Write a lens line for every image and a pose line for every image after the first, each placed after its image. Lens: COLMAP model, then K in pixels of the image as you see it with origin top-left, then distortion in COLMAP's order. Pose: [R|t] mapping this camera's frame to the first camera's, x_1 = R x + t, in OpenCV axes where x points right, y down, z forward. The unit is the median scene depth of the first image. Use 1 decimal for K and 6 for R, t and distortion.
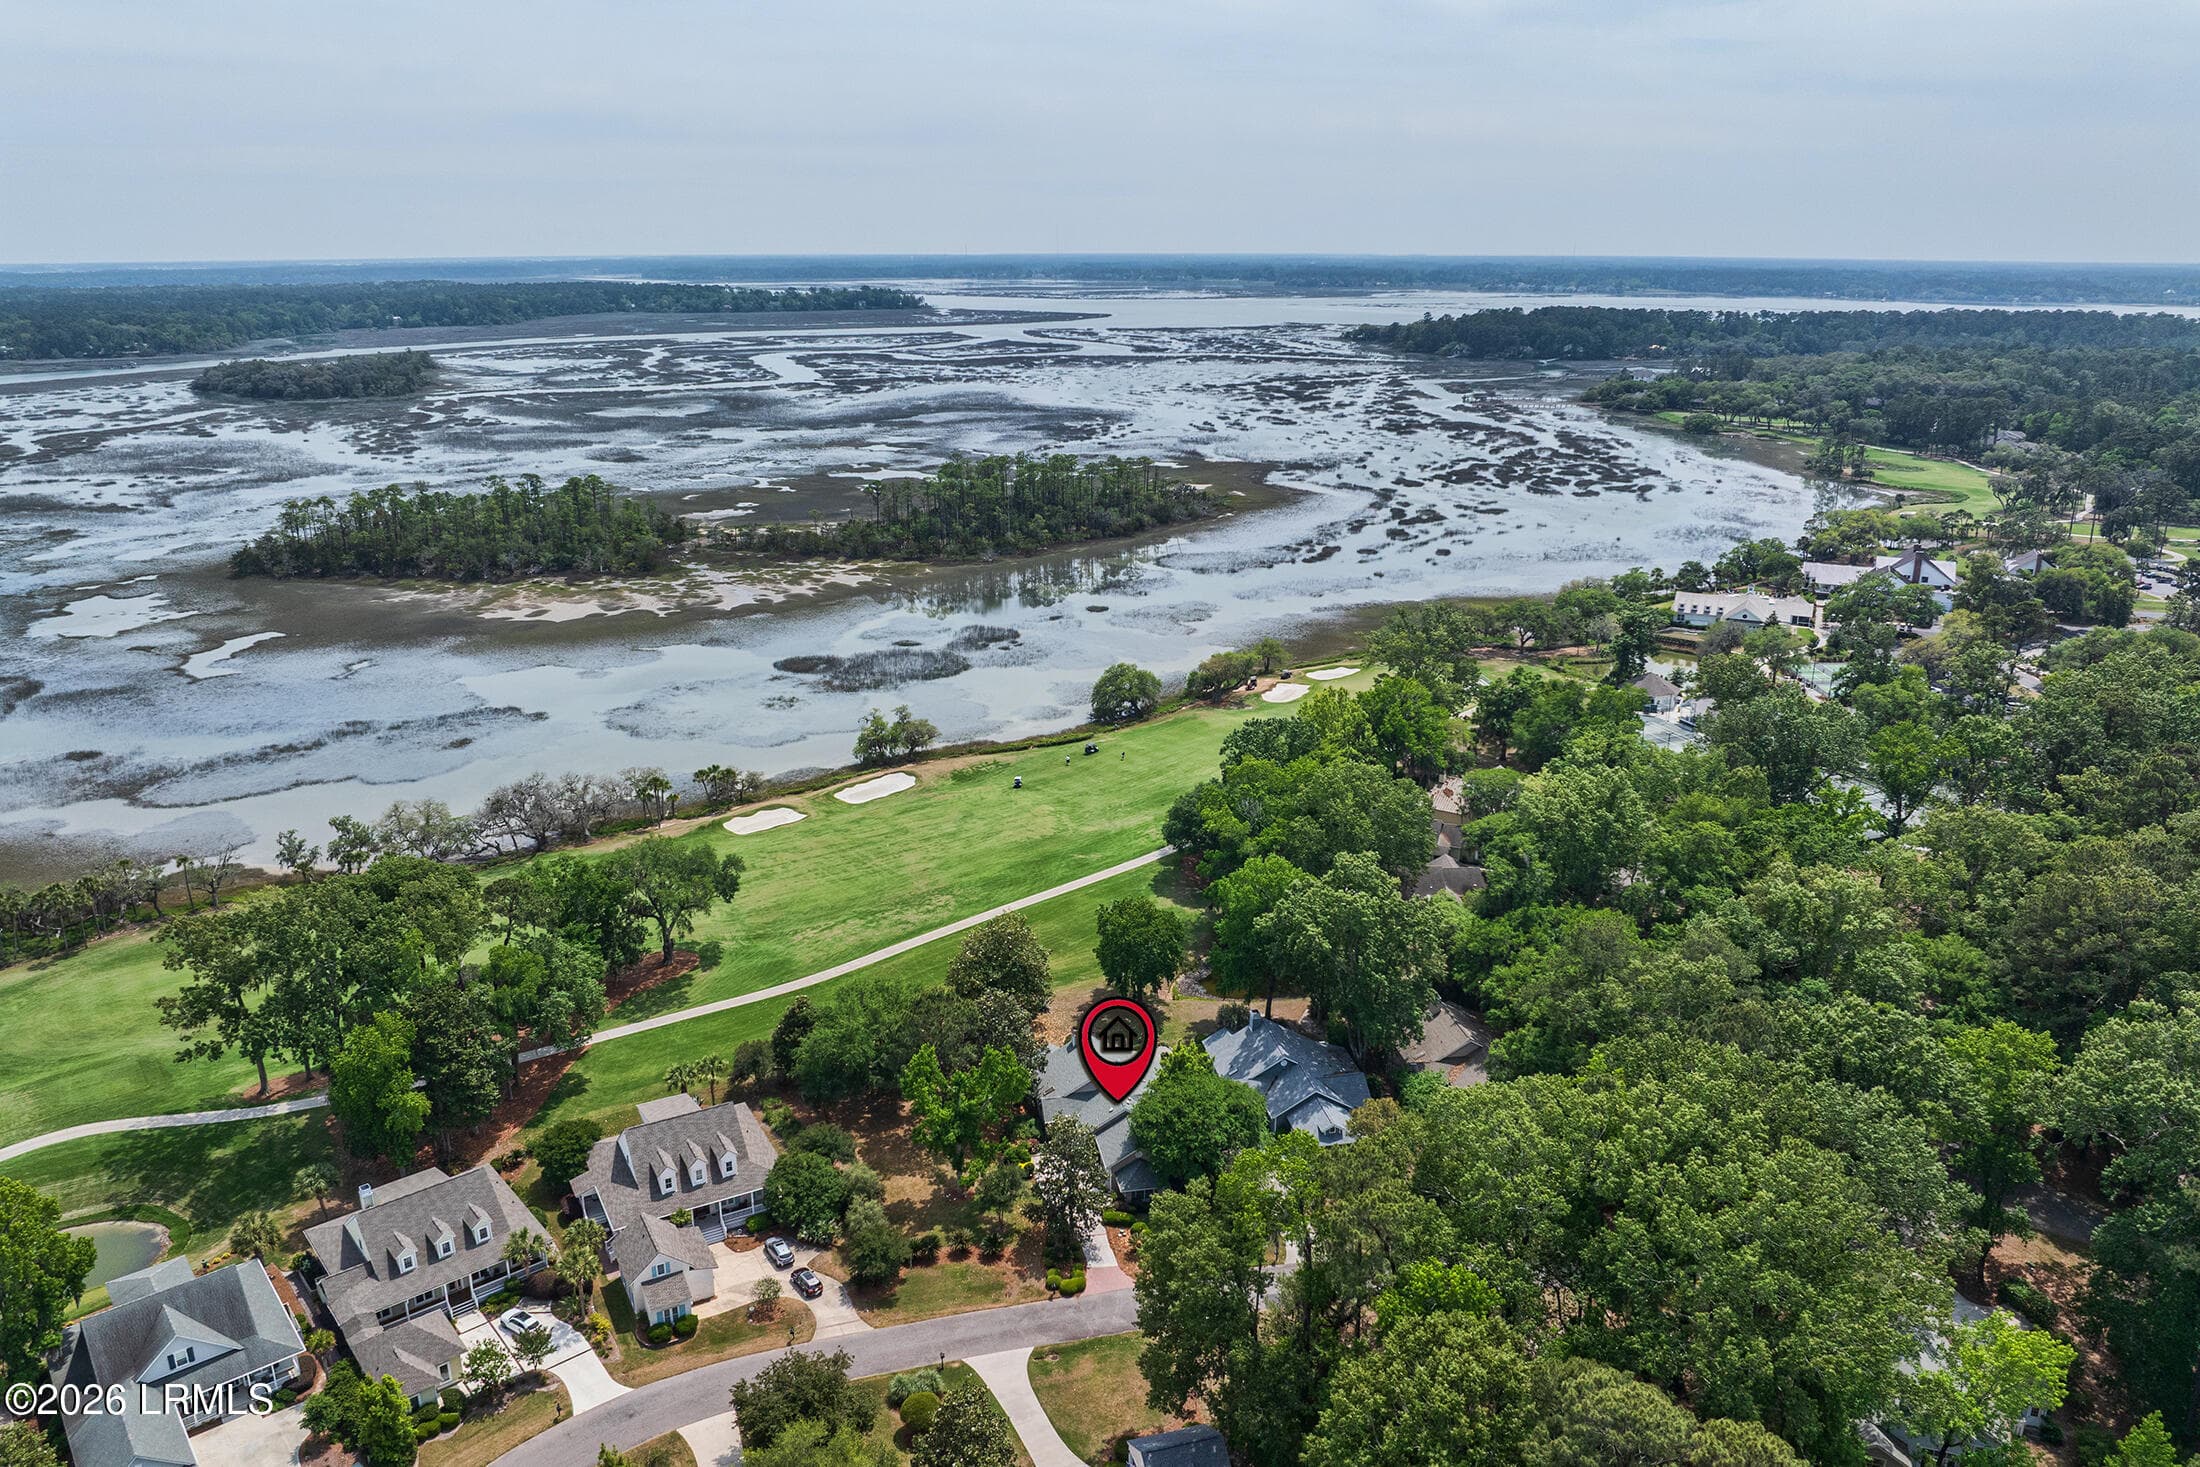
lens RADIAL K [[1532.1, 0, 1108.2], [0, 1532.1, 730.2], [0, 0, 1]] dist [-0.033726, -0.005369]
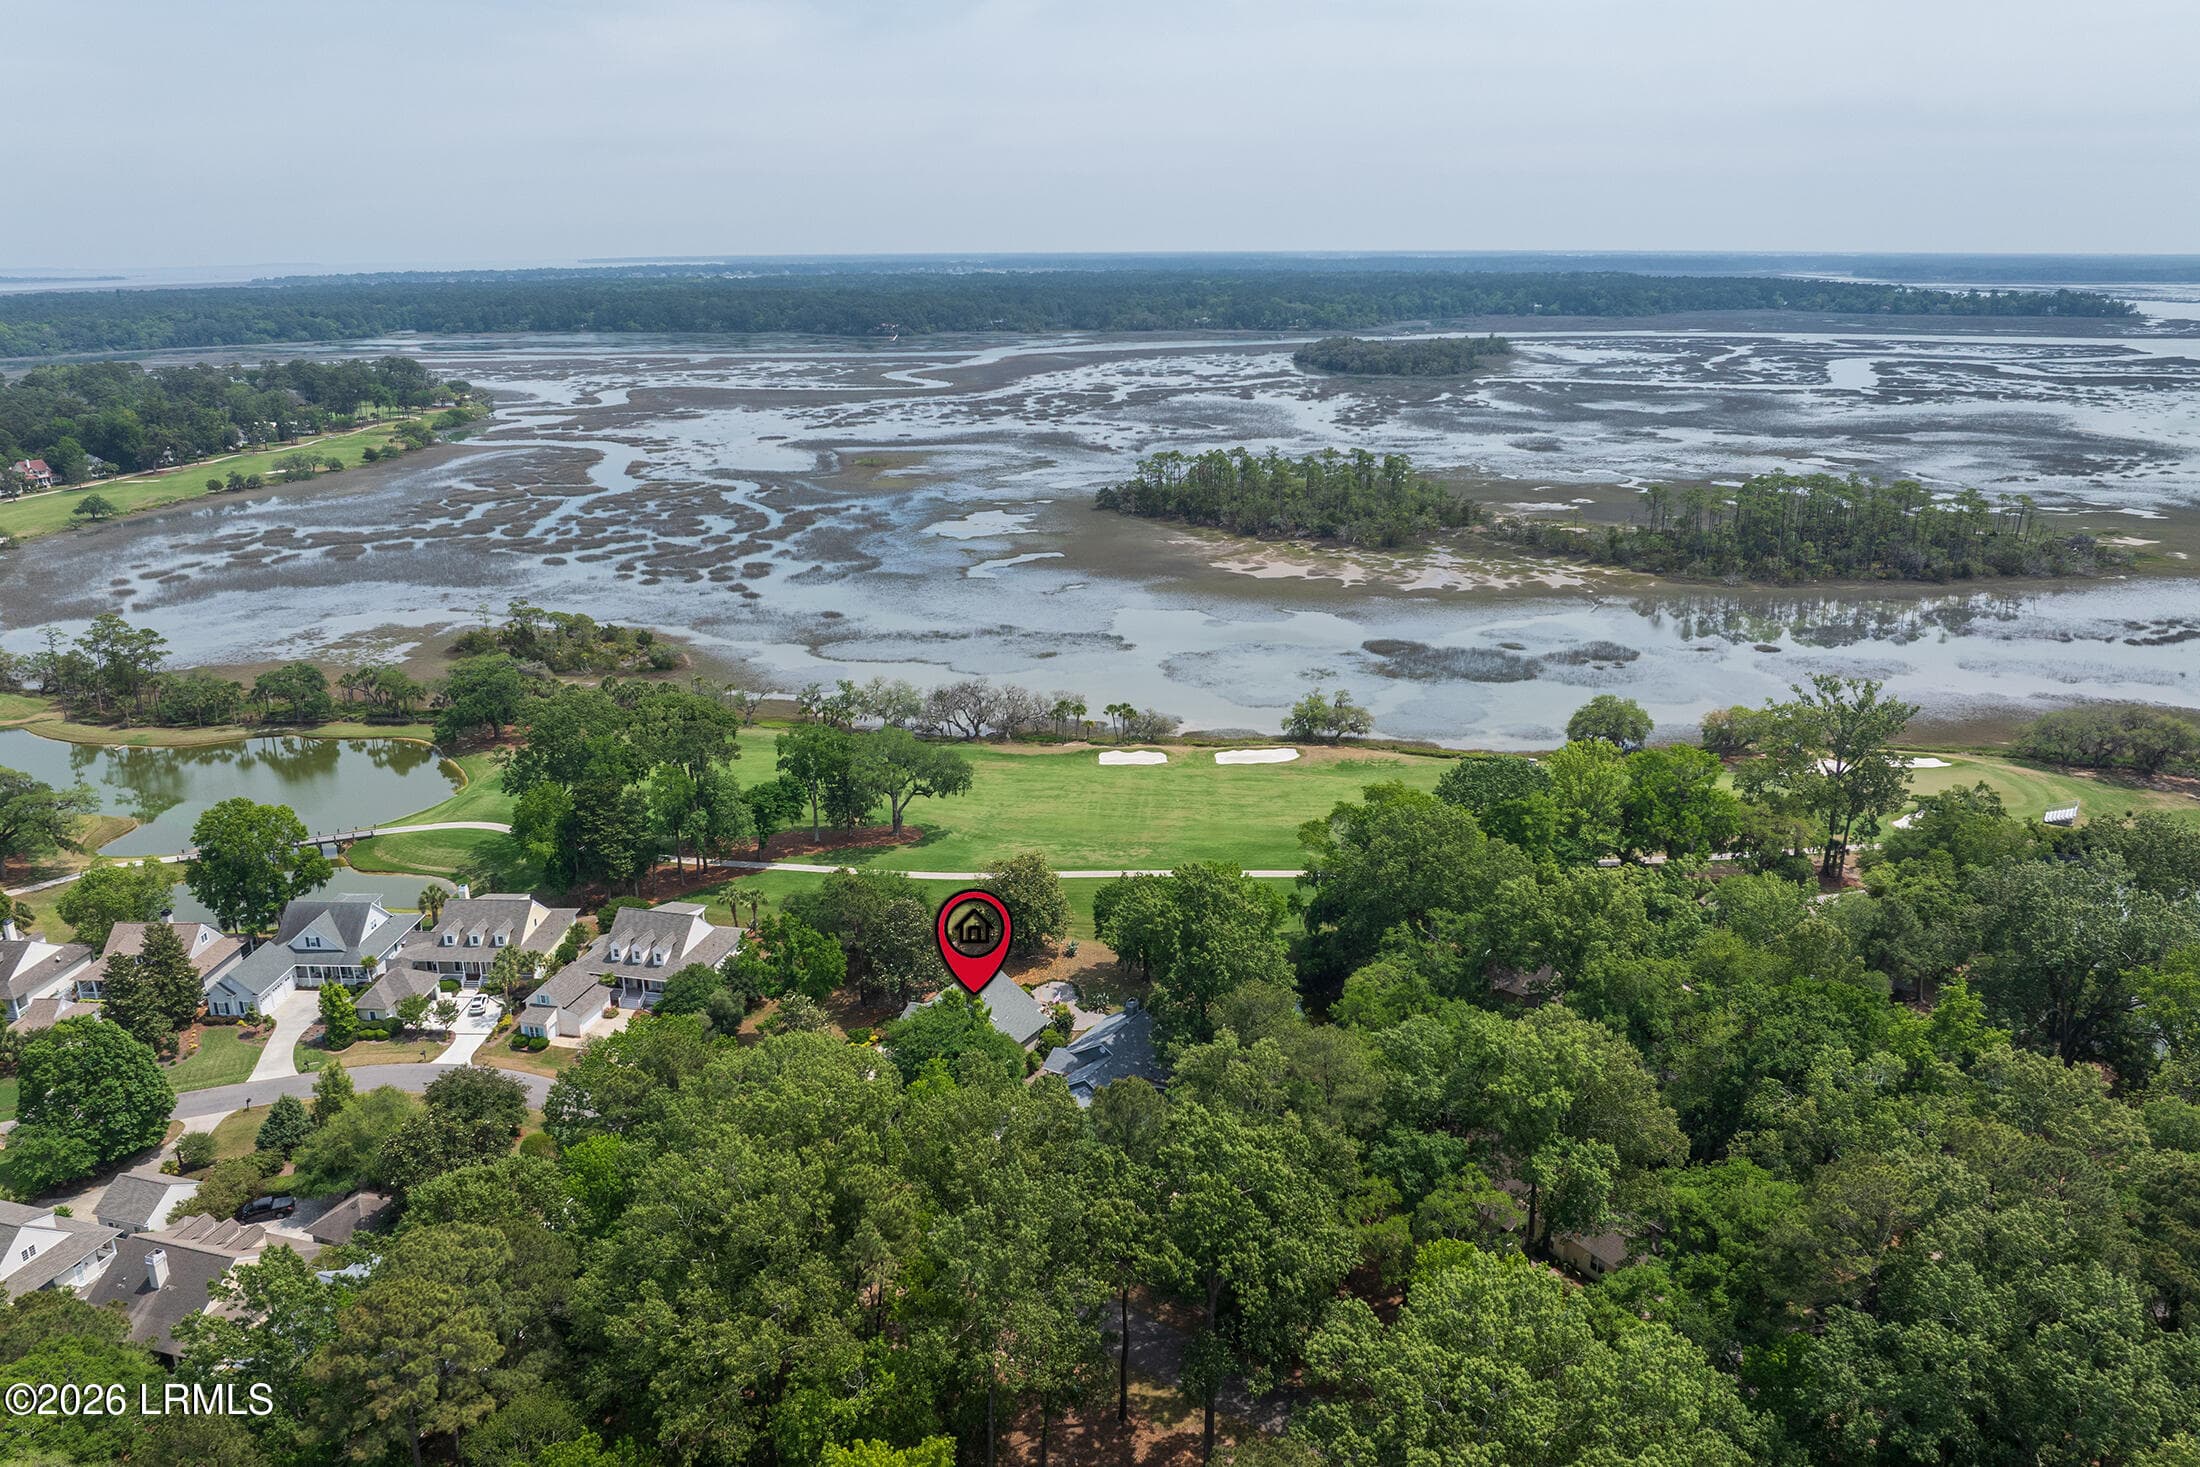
lens RADIAL K [[1532.1, 0, 1108.2], [0, 1532.1, 730.2], [0, 0, 1]] dist [-0.033726, -0.005369]
pose [[0.736636, 0.199859, -0.646083, 0.288889], [-0.197580, 0.977255, 0.077032, -0.026059], [0.646783, 0.070909, 0.759370, 0.090995]]
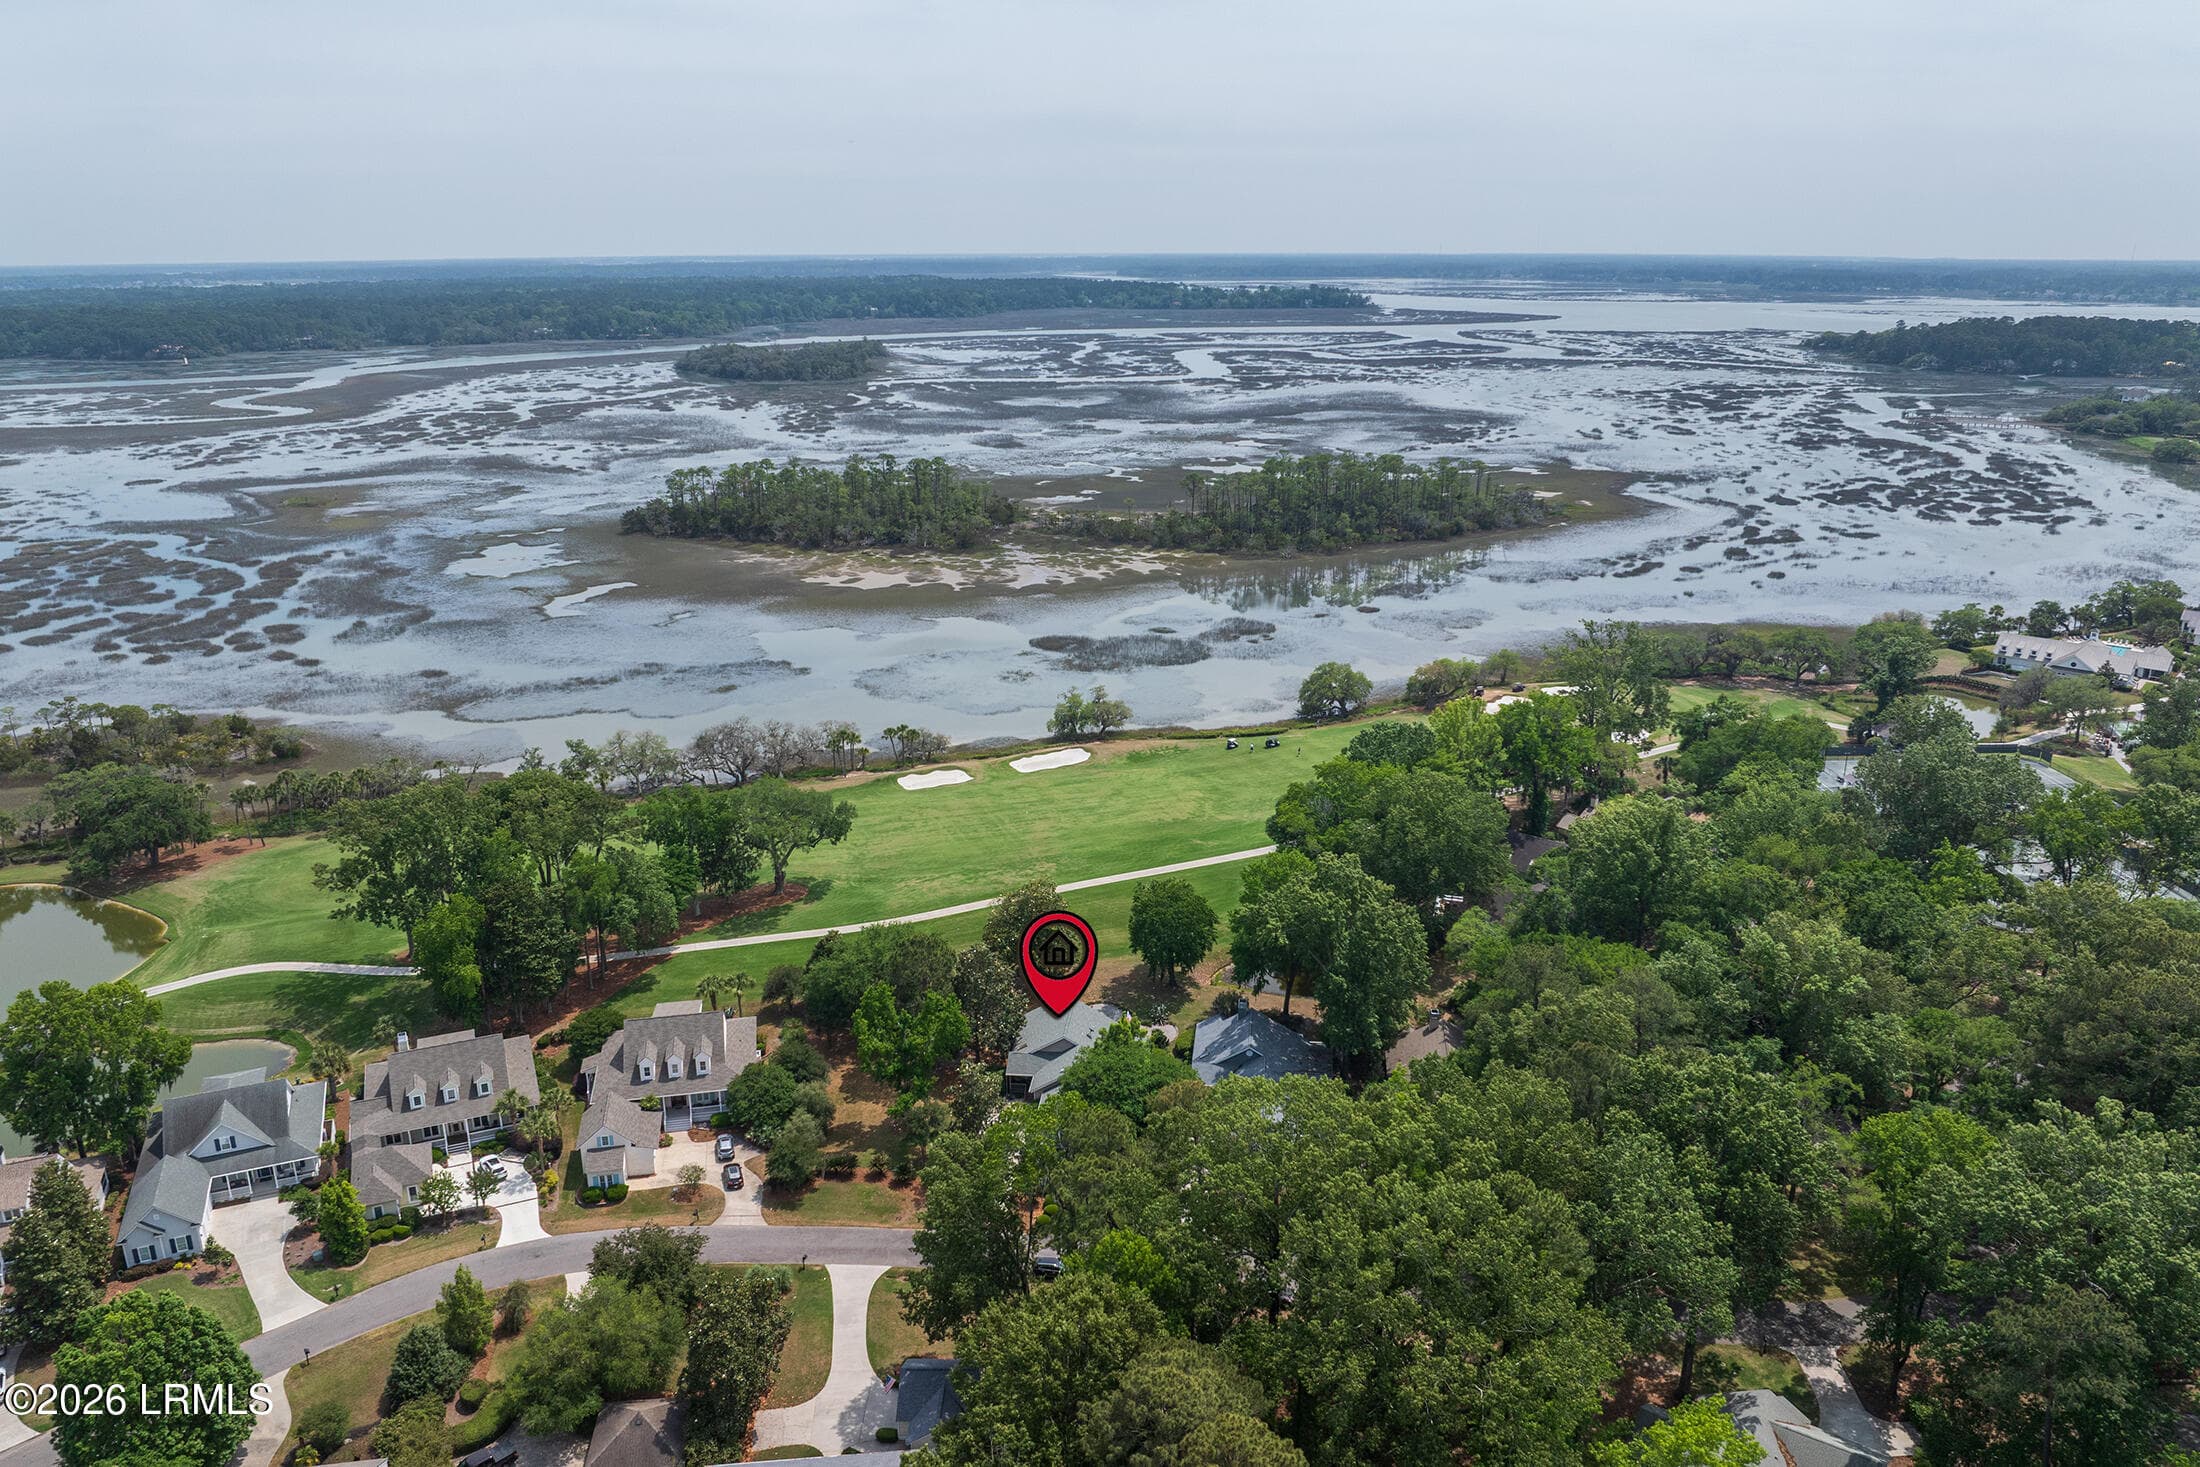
lens RADIAL K [[1534.3, 0, 1110.4], [0, 1534.3, 723.7], [0, 0, 1]] dist [-0.022519, -0.031957]
pose [[0.956640, 0.084664, -0.278696, 0.115902], [-0.085764, 0.996281, 0.008267, 0.000394], [0.278359, 0.015994, 0.960344, 0.000577]]
